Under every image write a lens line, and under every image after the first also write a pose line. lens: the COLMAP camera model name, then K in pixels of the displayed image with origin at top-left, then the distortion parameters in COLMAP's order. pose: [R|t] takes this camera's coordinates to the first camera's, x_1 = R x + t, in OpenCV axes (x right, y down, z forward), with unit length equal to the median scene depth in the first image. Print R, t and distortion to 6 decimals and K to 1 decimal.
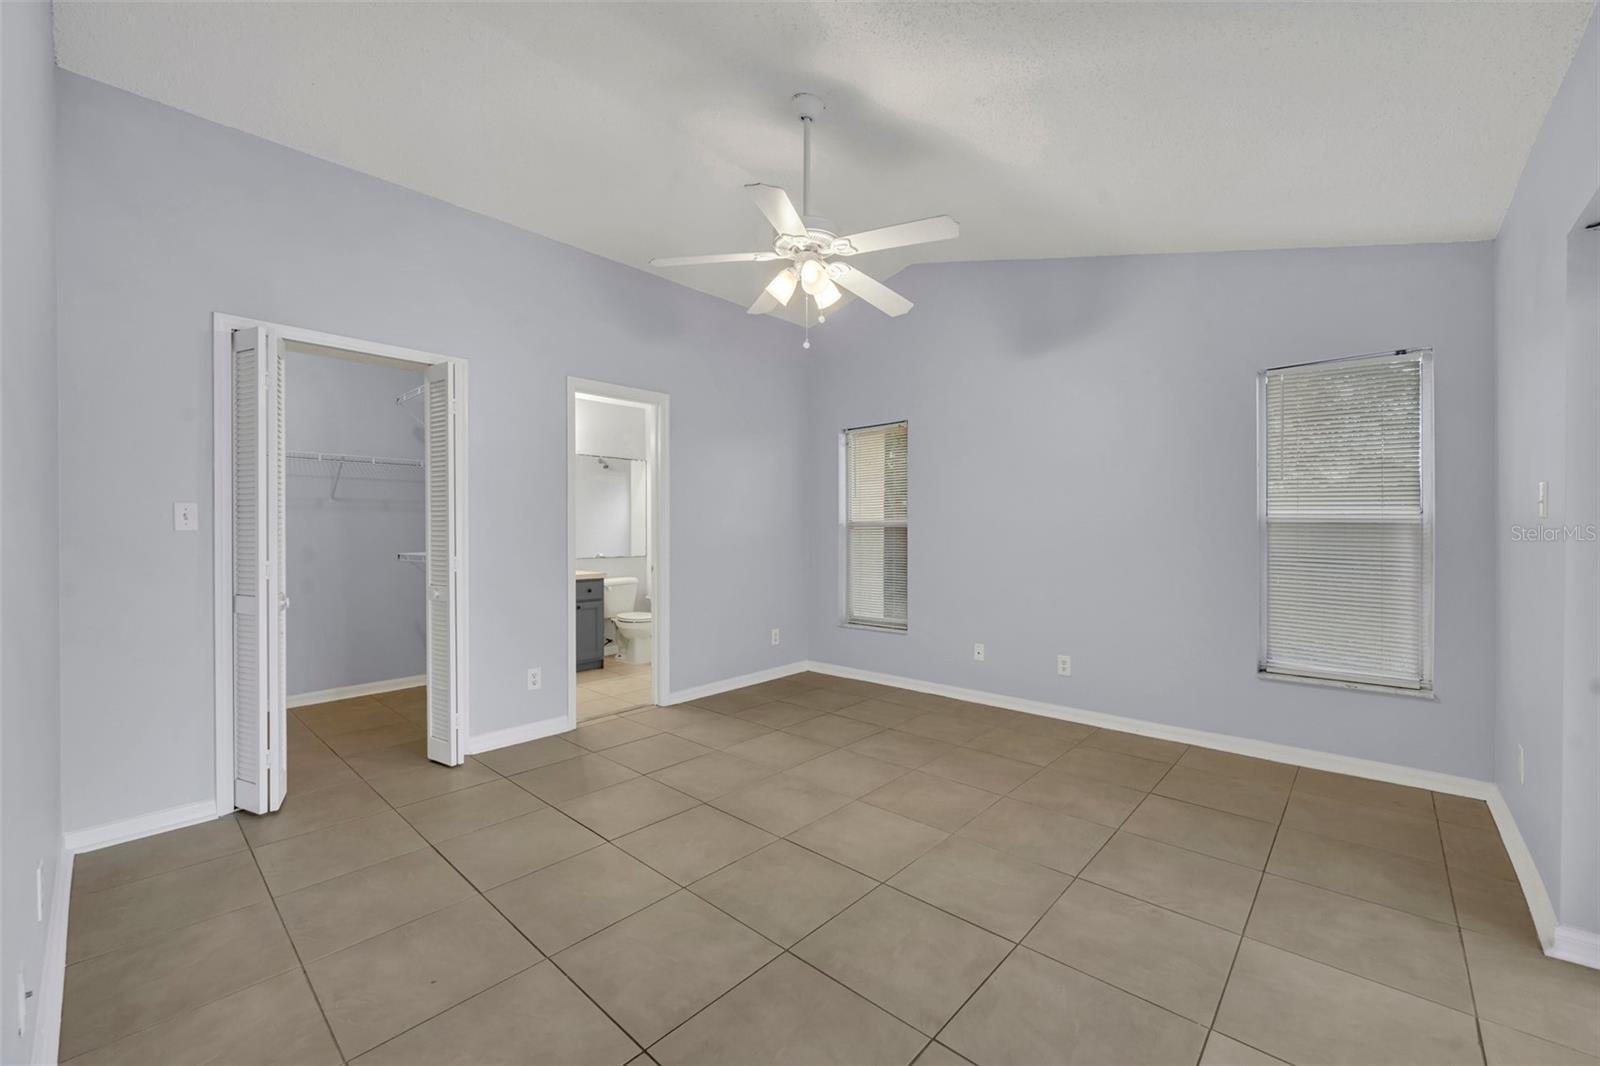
lens RADIAL K [[639.6, 0, 800.7], [0, 639.6, 533.0], [0, 0, 1]] dist [-0.003522, -0.000201]
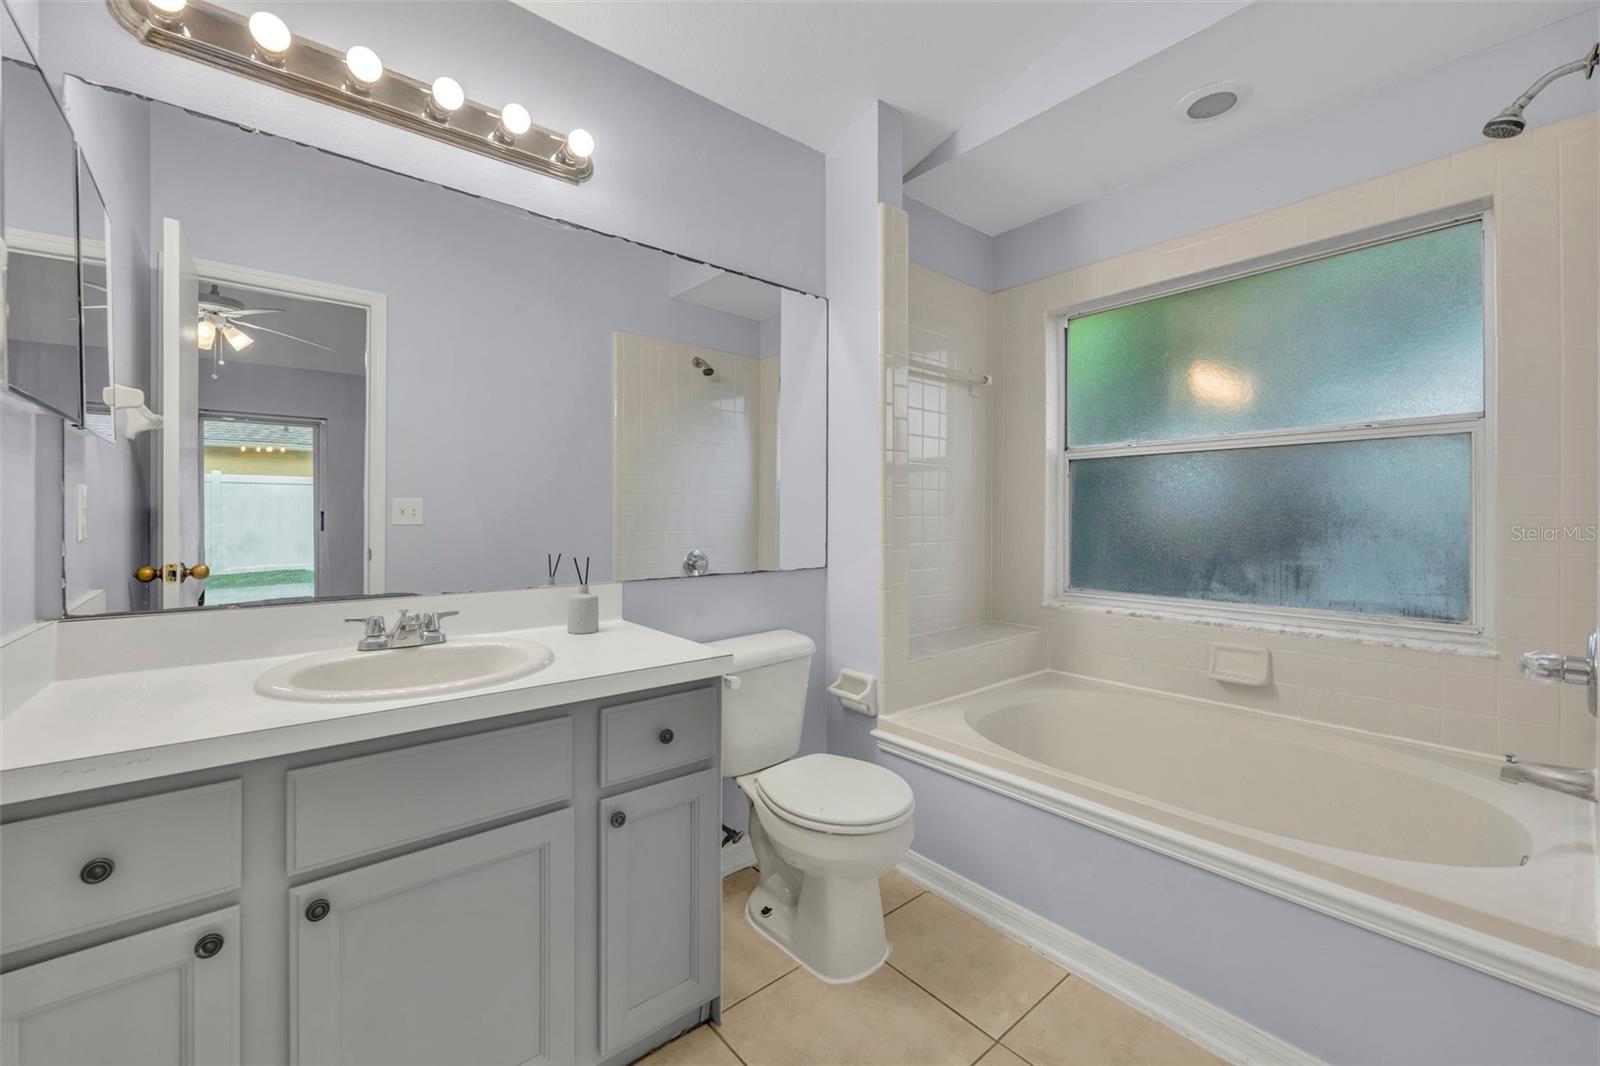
lens RADIAL K [[639.6, 0, 796.8], [0, 639.6, 520.3], [0, 0, 1]] dist [-0.003522, -0.000201]
pose [[0.990517, 0.004901, -0.137305, -0.280164], [-0.004694, 0.999987, 0.001835, 0.010918], [0.137312, -0.001173, 0.990527, 0.868224]]
